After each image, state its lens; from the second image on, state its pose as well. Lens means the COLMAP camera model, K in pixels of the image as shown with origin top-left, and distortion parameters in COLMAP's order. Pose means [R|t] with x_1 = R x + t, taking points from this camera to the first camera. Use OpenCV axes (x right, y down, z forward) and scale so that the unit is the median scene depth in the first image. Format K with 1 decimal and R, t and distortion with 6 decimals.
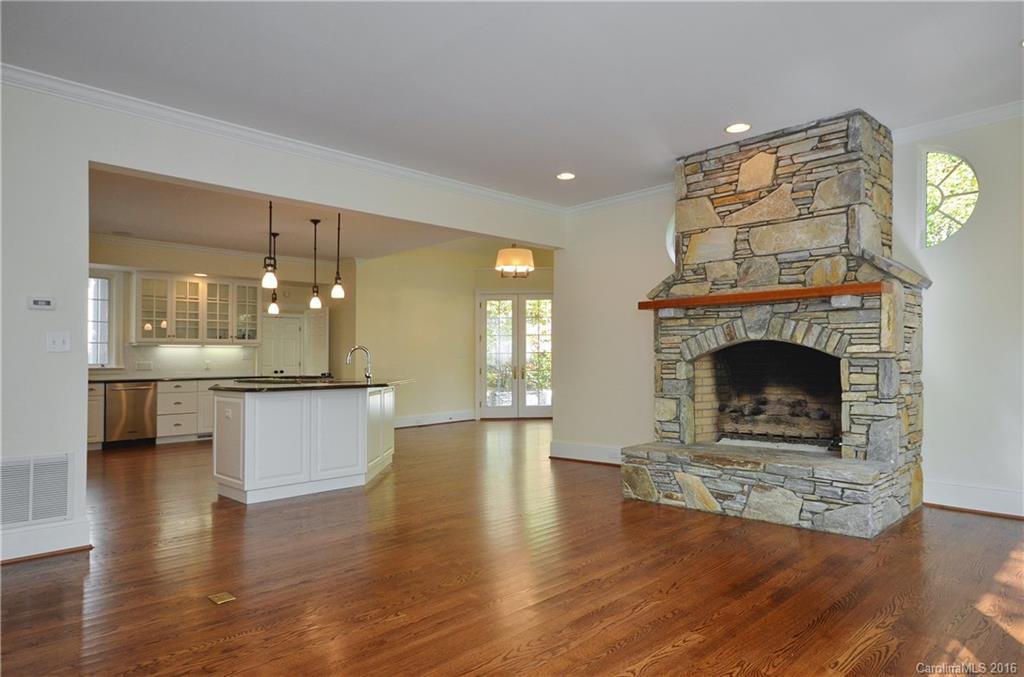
lens RADIAL K [[651.6, 0, 511.8], [0, 651.6, 344.9], [0, 0, 1]] dist [0.046155, 0.000677]
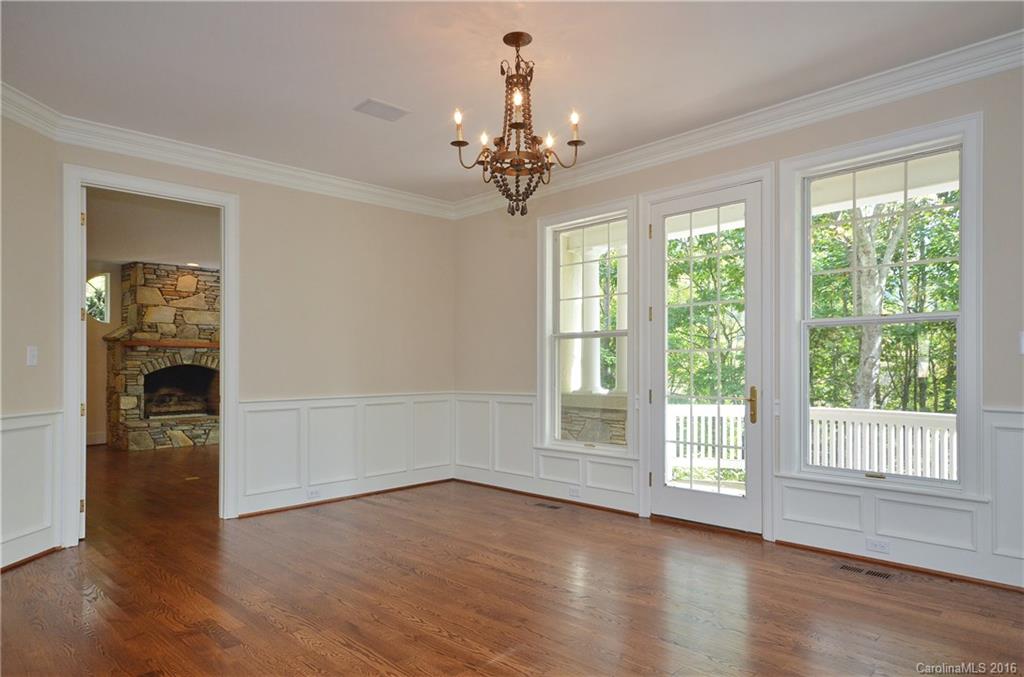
lens RADIAL K [[651.6, 0, 509.5], [0, 651.6, 338.4], [0, 0, 1]] dist [0.046155, 0.000677]
pose [[0.043909, 0.052403, 0.997660, -1.611314], [-0.020287, 0.998464, -0.051552, -0.002637], [-0.998830, -0.017976, 0.044905, -0.110262]]
